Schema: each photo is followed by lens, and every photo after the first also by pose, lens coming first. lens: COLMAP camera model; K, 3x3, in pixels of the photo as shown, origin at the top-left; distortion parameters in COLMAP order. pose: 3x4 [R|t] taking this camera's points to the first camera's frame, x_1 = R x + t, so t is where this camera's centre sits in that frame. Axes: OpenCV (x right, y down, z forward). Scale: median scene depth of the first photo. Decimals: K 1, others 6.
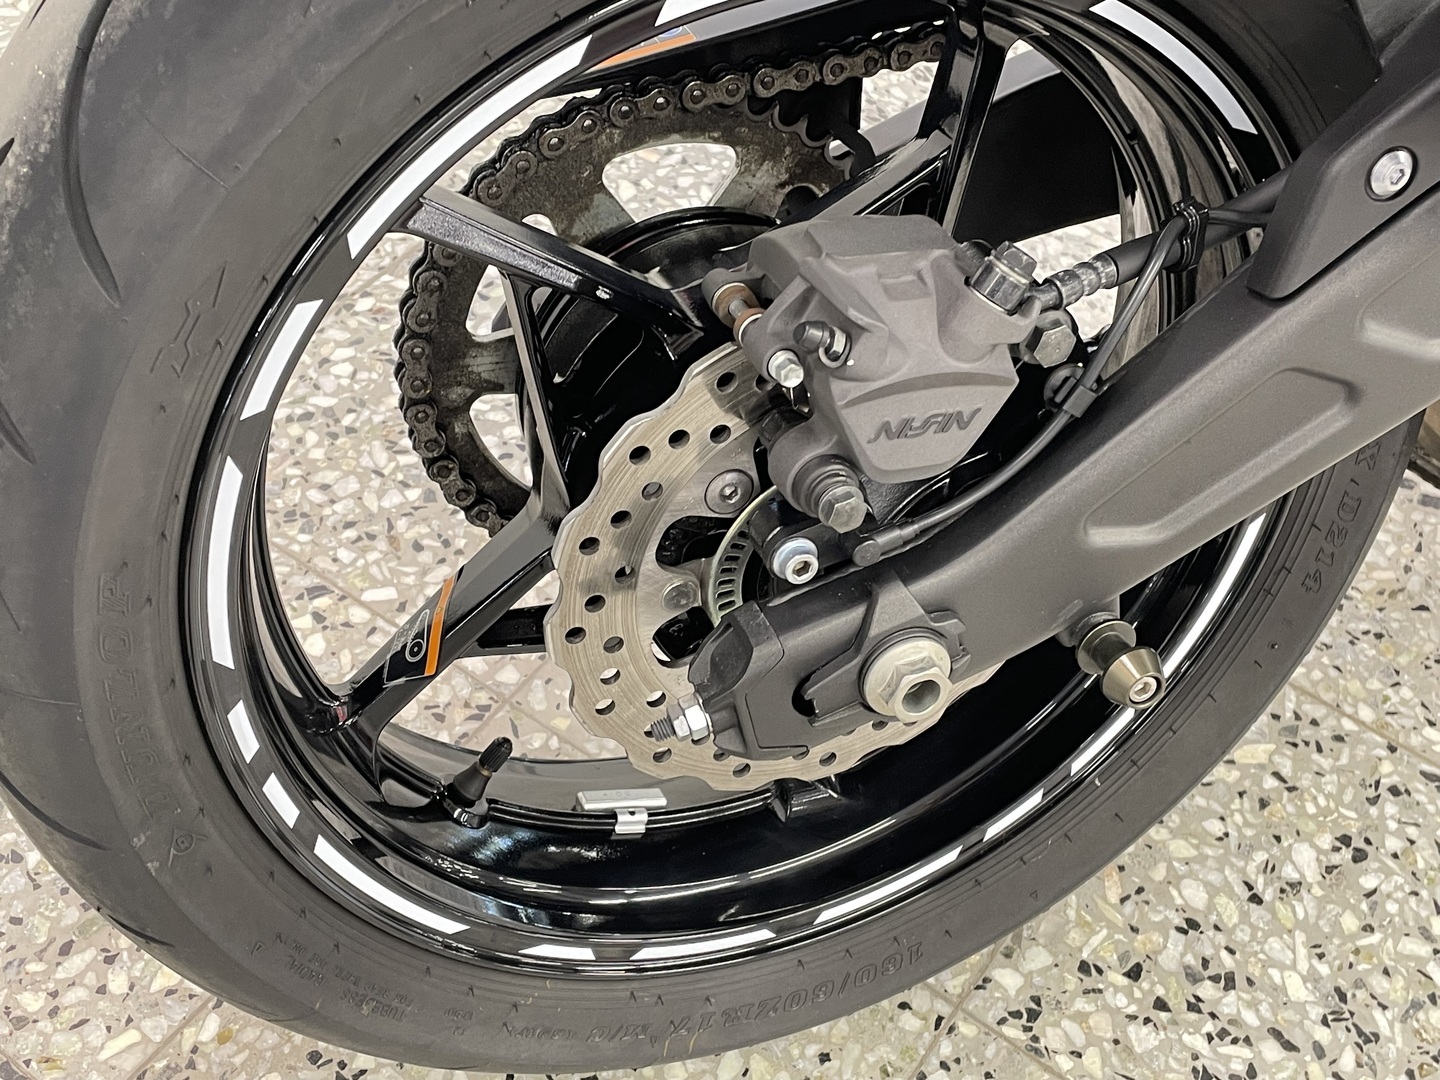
lens RADIAL K [[1686.0, 0, 716.0], [0, 1686.0, 514.2], [0, 0, 1]] dist [0.059283, 0.000000]
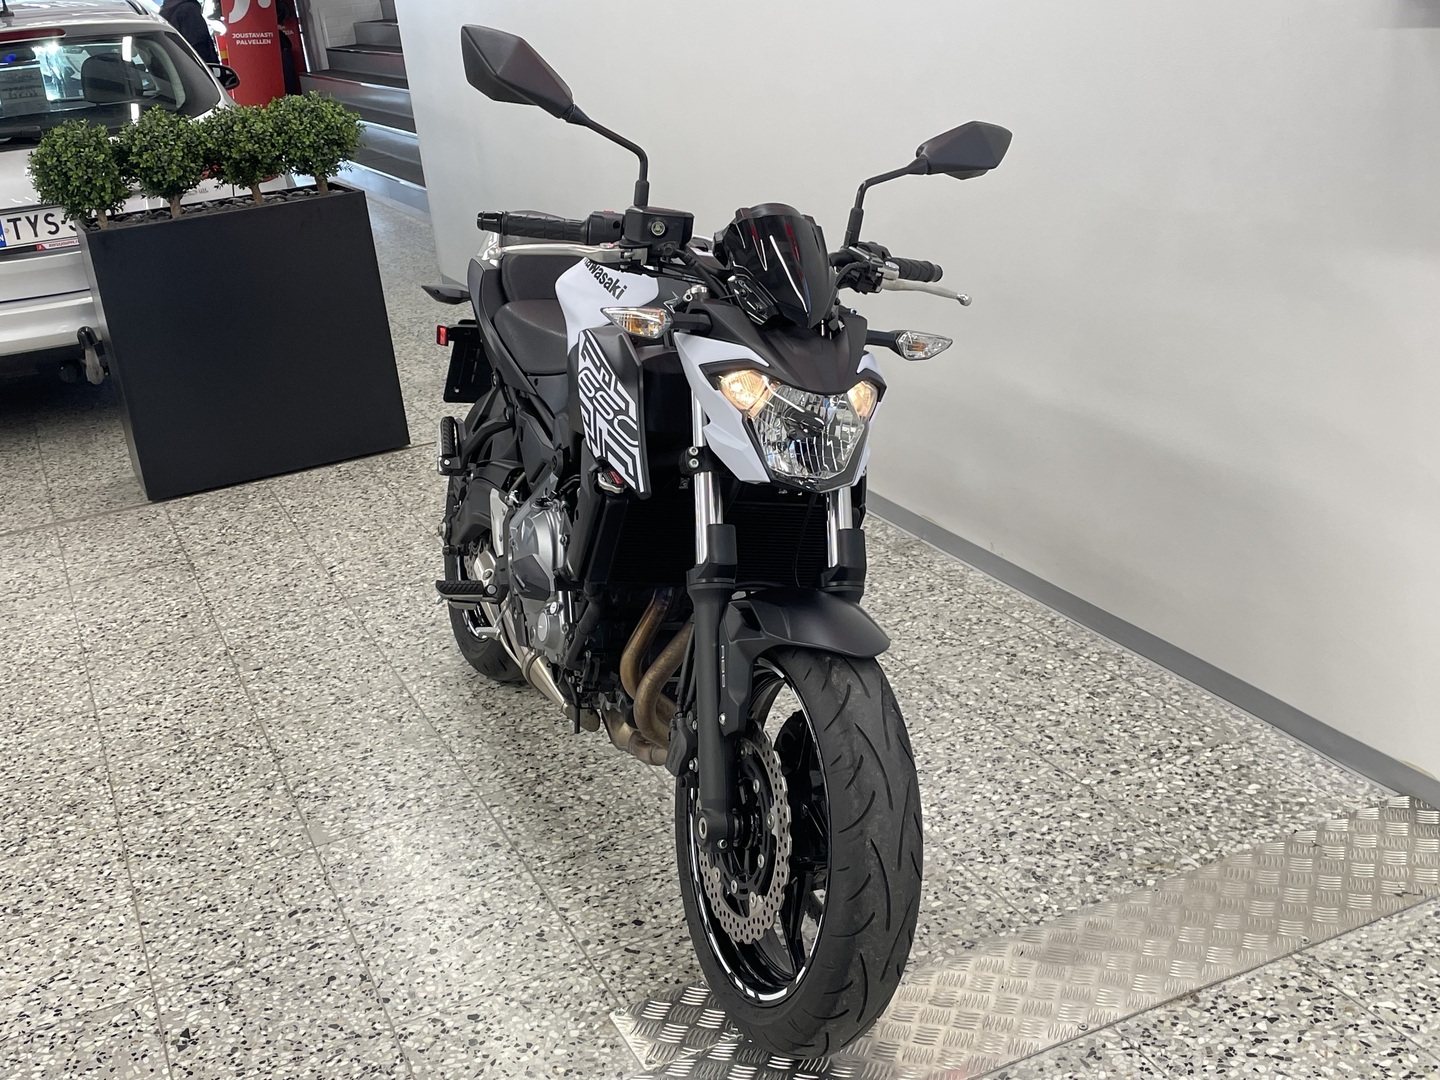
lens RADIAL K [[1686.0, 0, 726.9], [0, 1686.0, 512.6], [0, 0, 1]] dist [0.059283, 0.000000]
pose [[-0.512651, 0.260153, -0.818235, 2.364901], [-0.605106, 0.566622, 0.559273, -2.527271], [0.609127, 0.781831, -0.133060, 1.514656]]
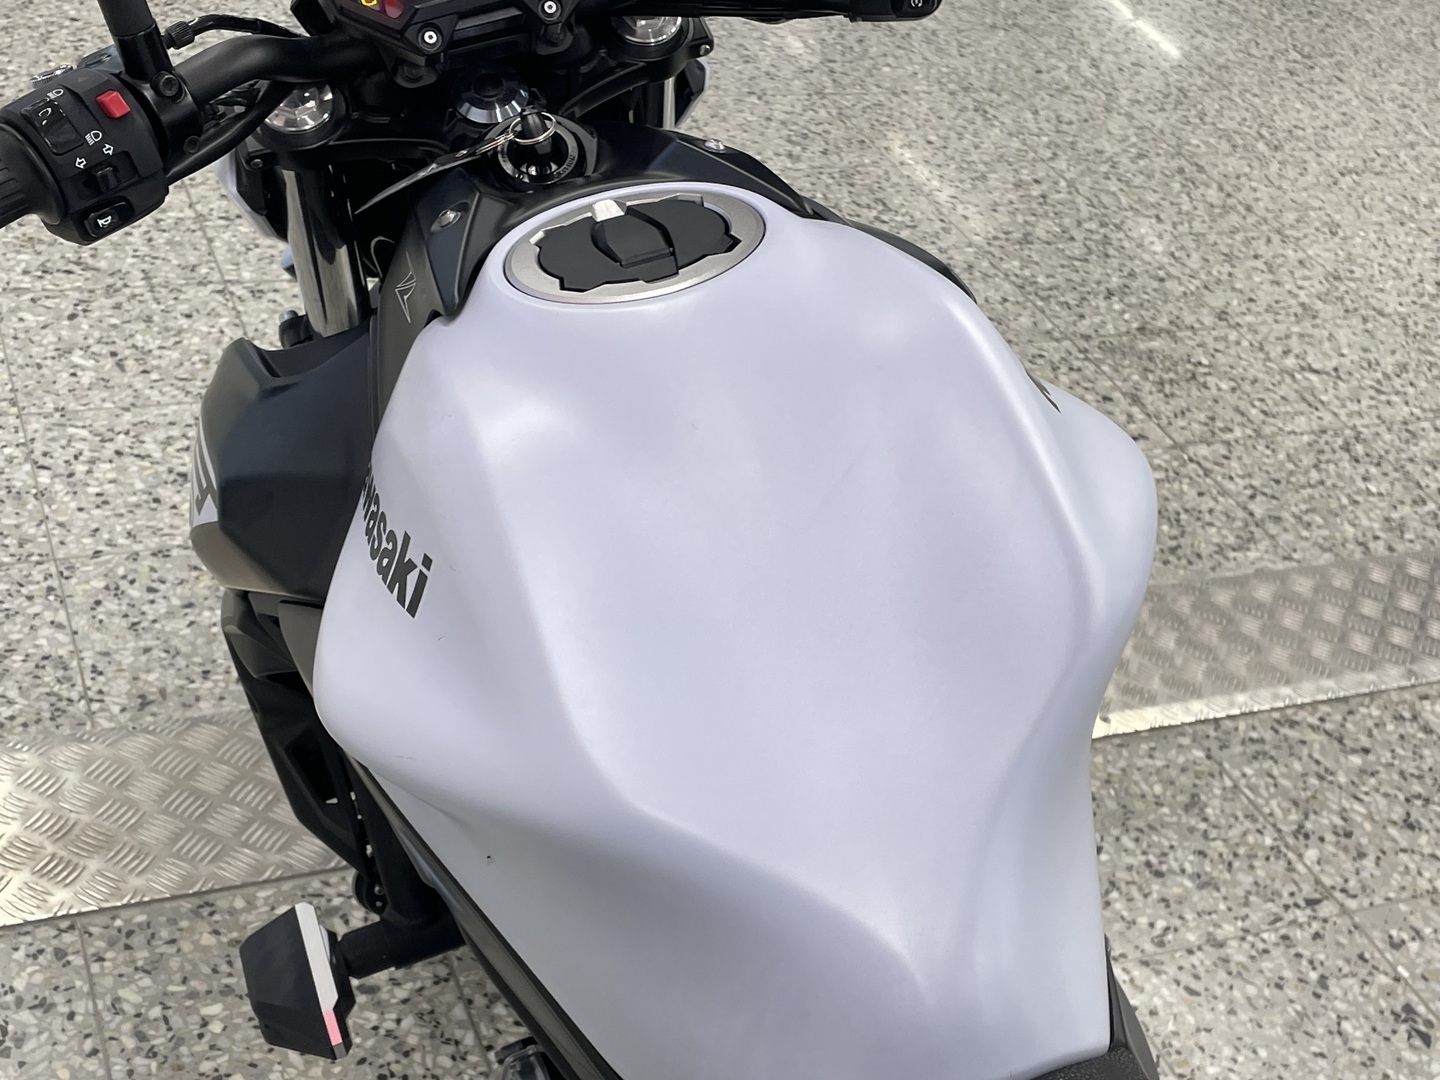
lens RADIAL K [[1965.5, 0, 726.0], [0, 1965.5, 541.0], [0, 0, 1]] dist [0.067164, 0.000000]
pose [[0.533613, -0.482304, 0.694723, -0.742827], [0.570766, 0.811542, 0.125002, -1.126666], [-0.624086, 0.329821, 0.708332, 0.098680]]
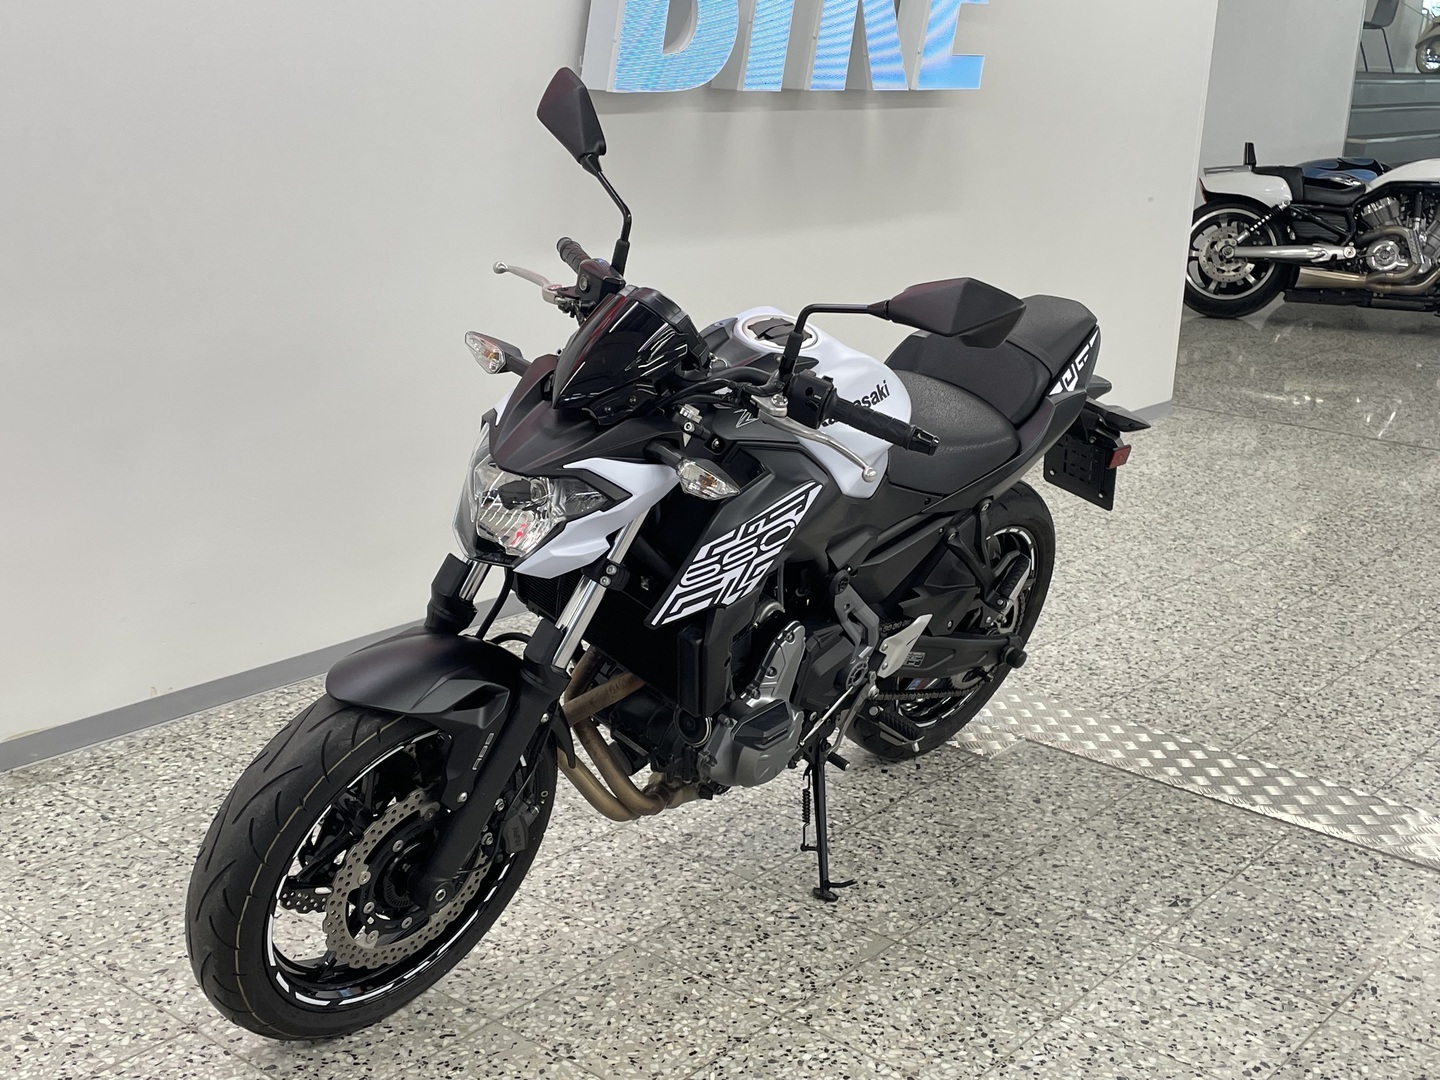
lens RADIAL K [[1771.8, 0, 706.0], [0, 1771.8, 530.8], [0, 0, 1]] dist [0.073456, 0.000000]
pose [[0.996529, -0.016126, -0.081664, 0.254725], [-0.032138, 0.830453, -0.556161, 1.211655], [0.076787, 0.556855, 0.827053, -1.855695]]
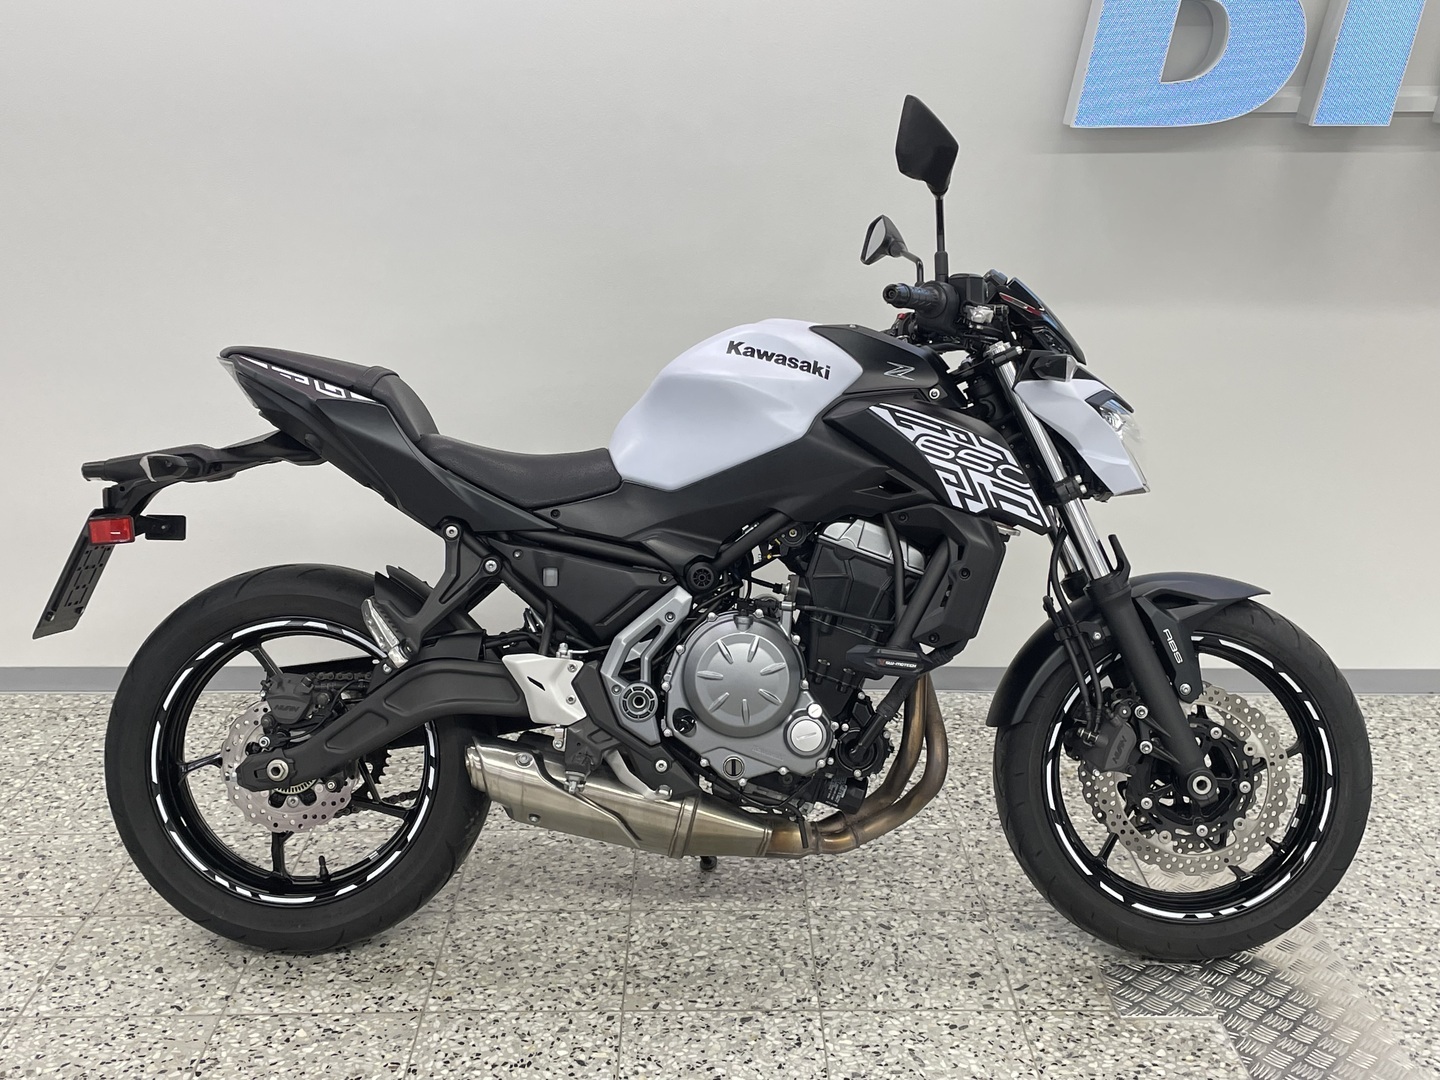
lens RADIAL K [[1686.0, 0, 729.3], [0, 1686.0, 506.4], [0, 0, 1]] dist [0.059283, 0.000000]
pose [[0.593620, 0.144443, -0.791677, 2.220796], [-0.585909, 0.751947, -0.302136, 0.038789], [0.551658, 0.643204, 0.531001, -0.676903]]
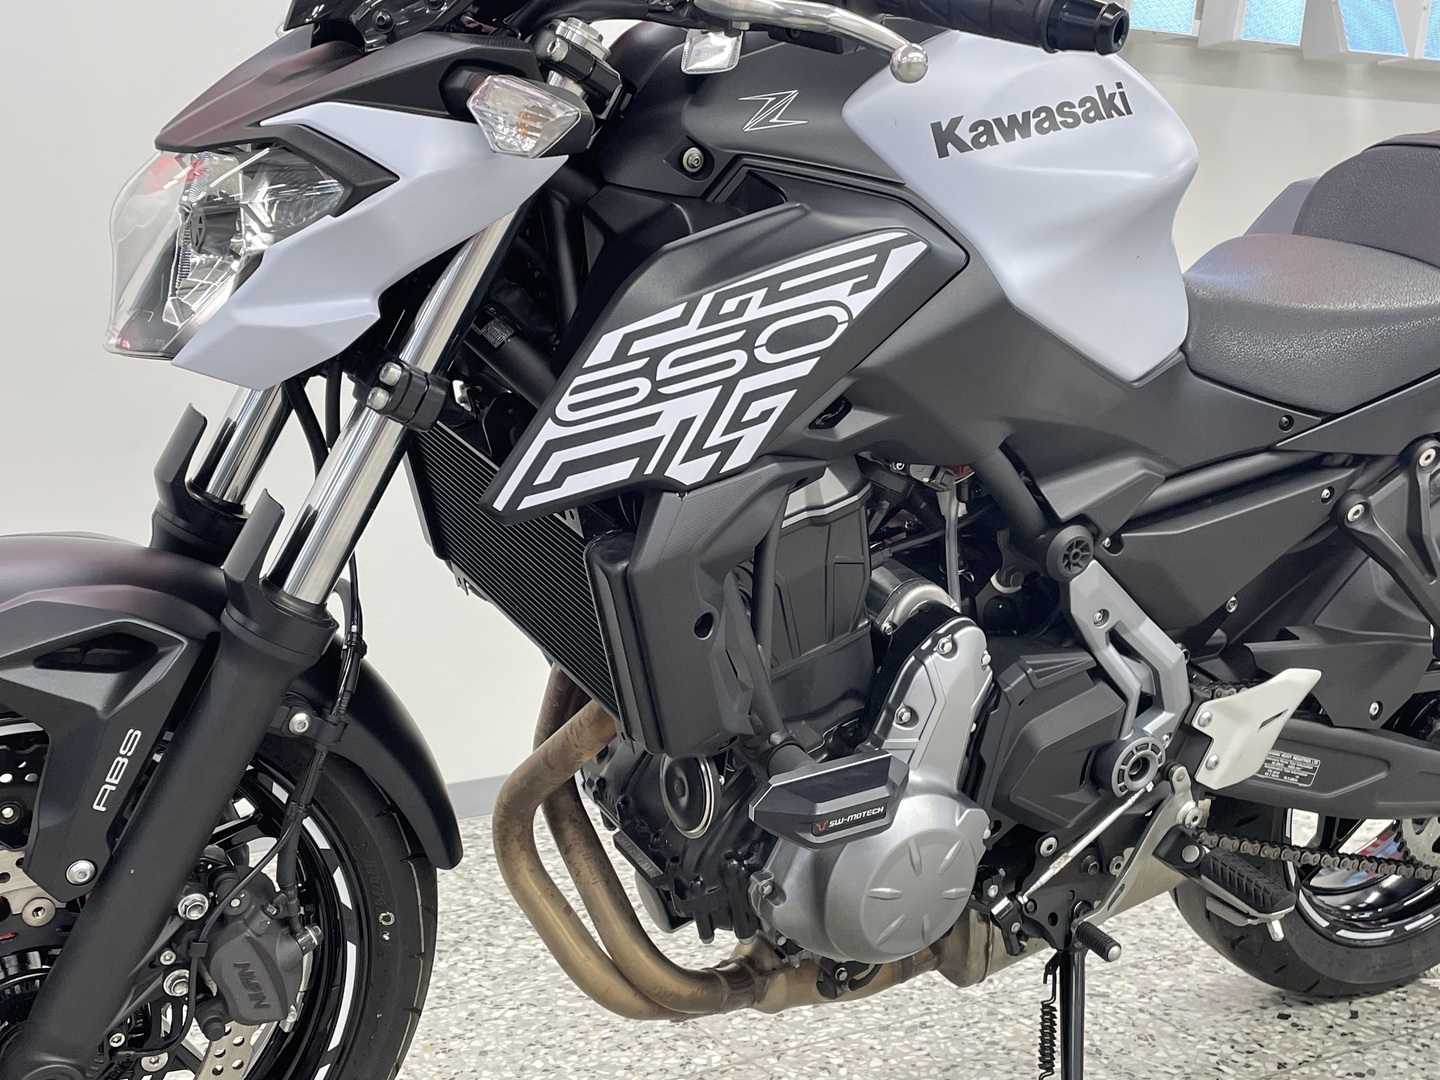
lens RADIAL K [[1771.8, 0, 697.5], [0, 1771.8, 525.7], [0, 0, 1]] dist [0.073456, 0.000000]
pose [[0.914071, -0.043257, -0.403242, 0.554846], [-0.251690, 0.719142, -0.647678, 0.618640], [0.318005, 0.693515, 0.646460, -0.349612]]
